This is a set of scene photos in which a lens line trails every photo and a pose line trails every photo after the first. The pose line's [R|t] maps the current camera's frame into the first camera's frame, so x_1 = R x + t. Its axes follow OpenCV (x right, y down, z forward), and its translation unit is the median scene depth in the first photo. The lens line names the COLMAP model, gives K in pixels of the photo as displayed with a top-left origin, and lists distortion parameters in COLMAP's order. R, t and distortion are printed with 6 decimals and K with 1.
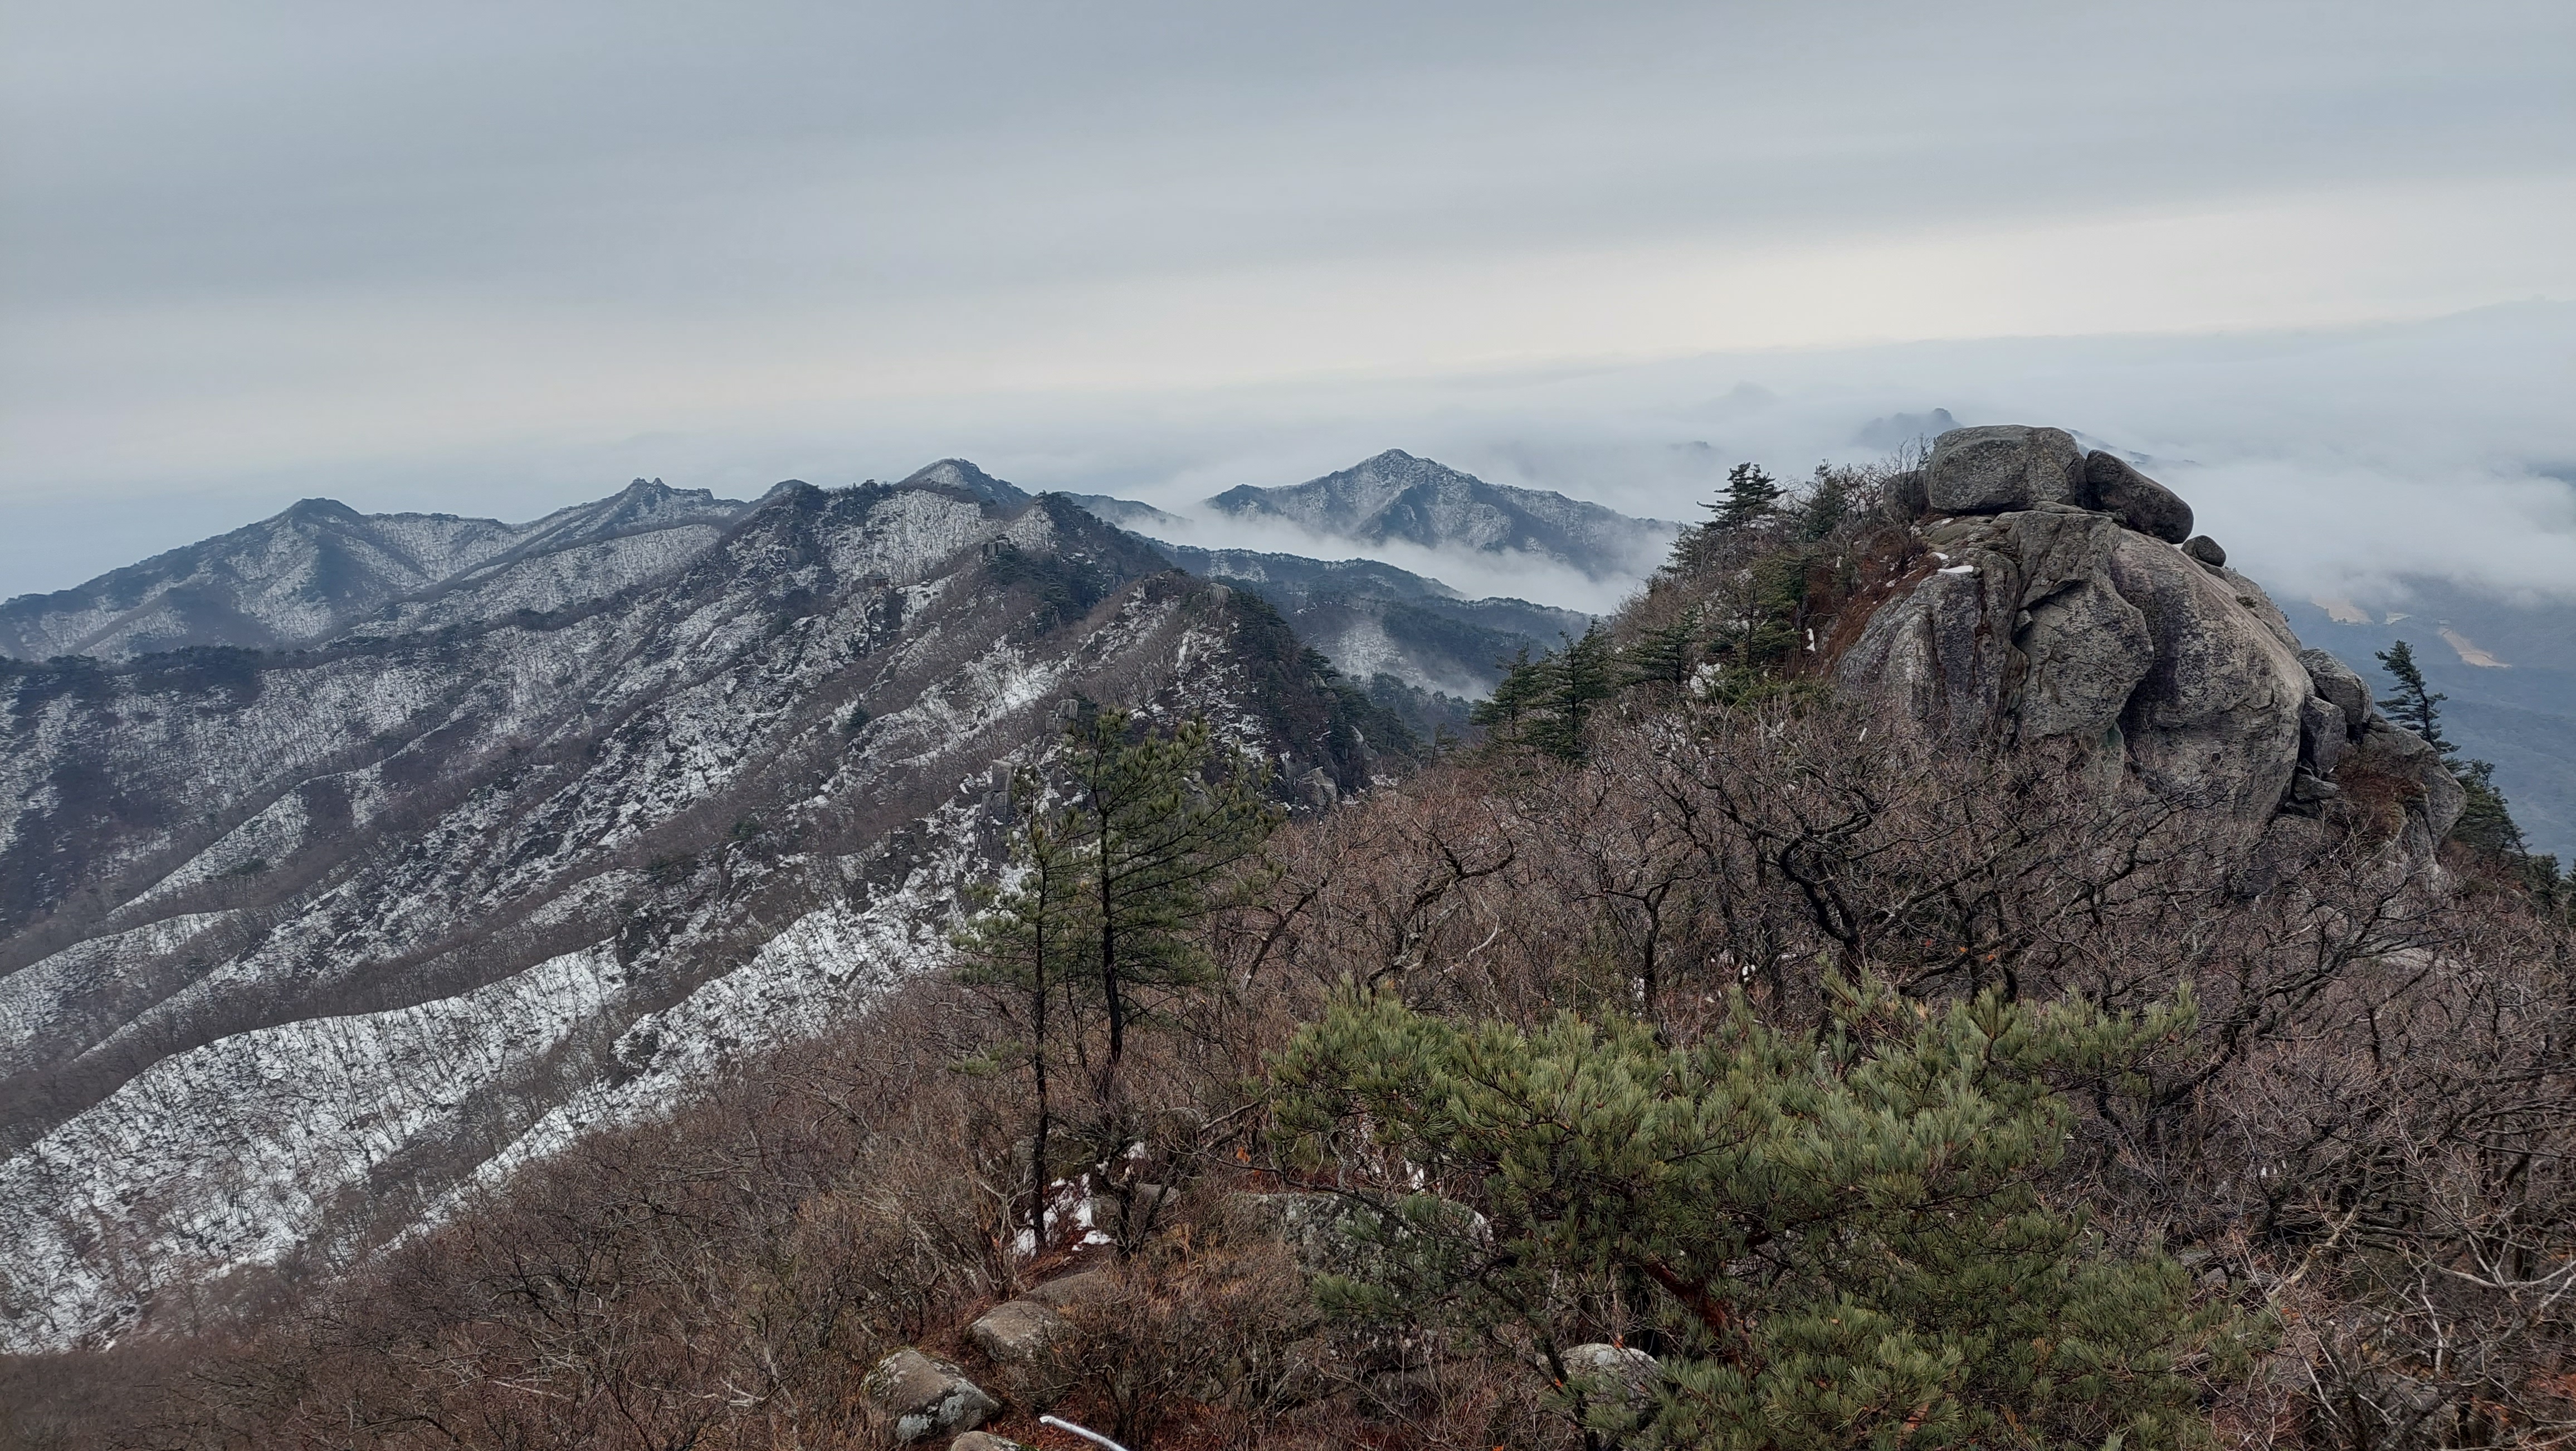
lens RADIAL K [[1897.7, 0, 1296.5], [0, 1897.7, 713.1], [0, 0, 1]] dist [0.050611, -0.059998]
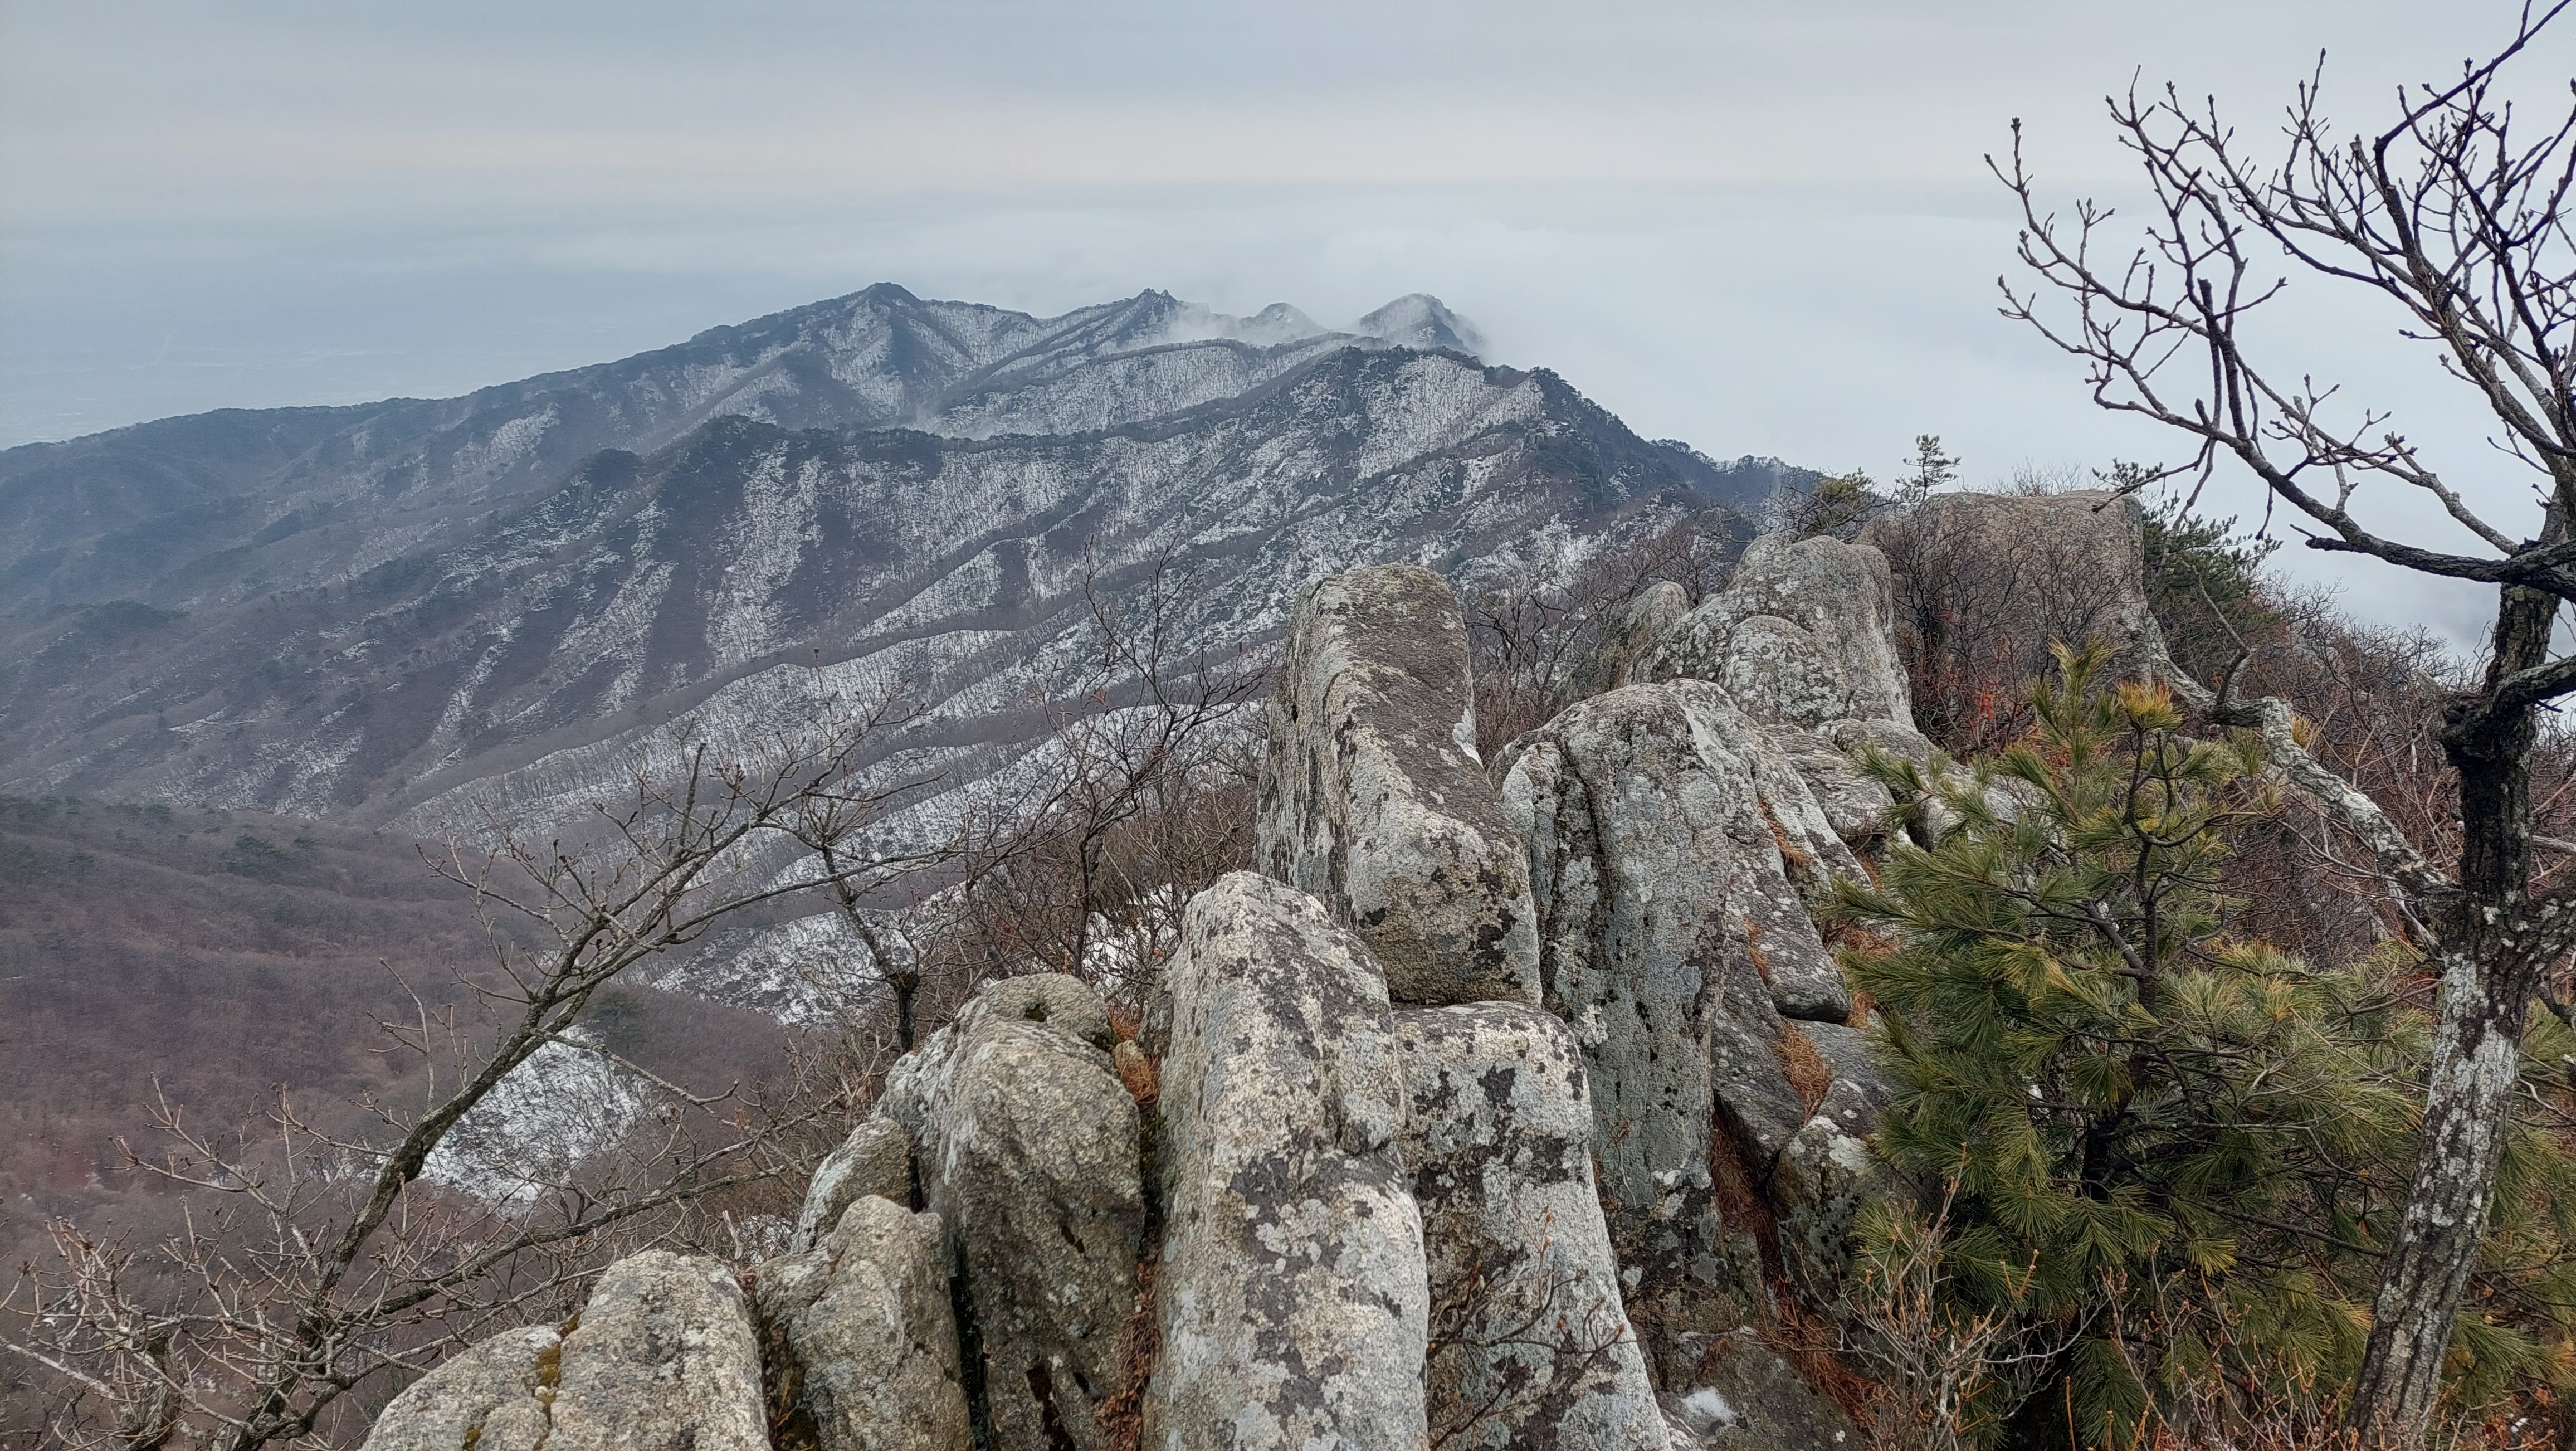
lens RADIAL K [[1897.7, 0, 1287.4], [0, 1897.7, 743.4], [0, 0, 1]] dist [0.050611, -0.059998]
pose [[0.974121, 0.127067, -0.186929, -0.032334], [-0.104165, 0.986335, 0.127646, -0.017911], [0.200594, -0.104871, 0.974045, -0.304855]]
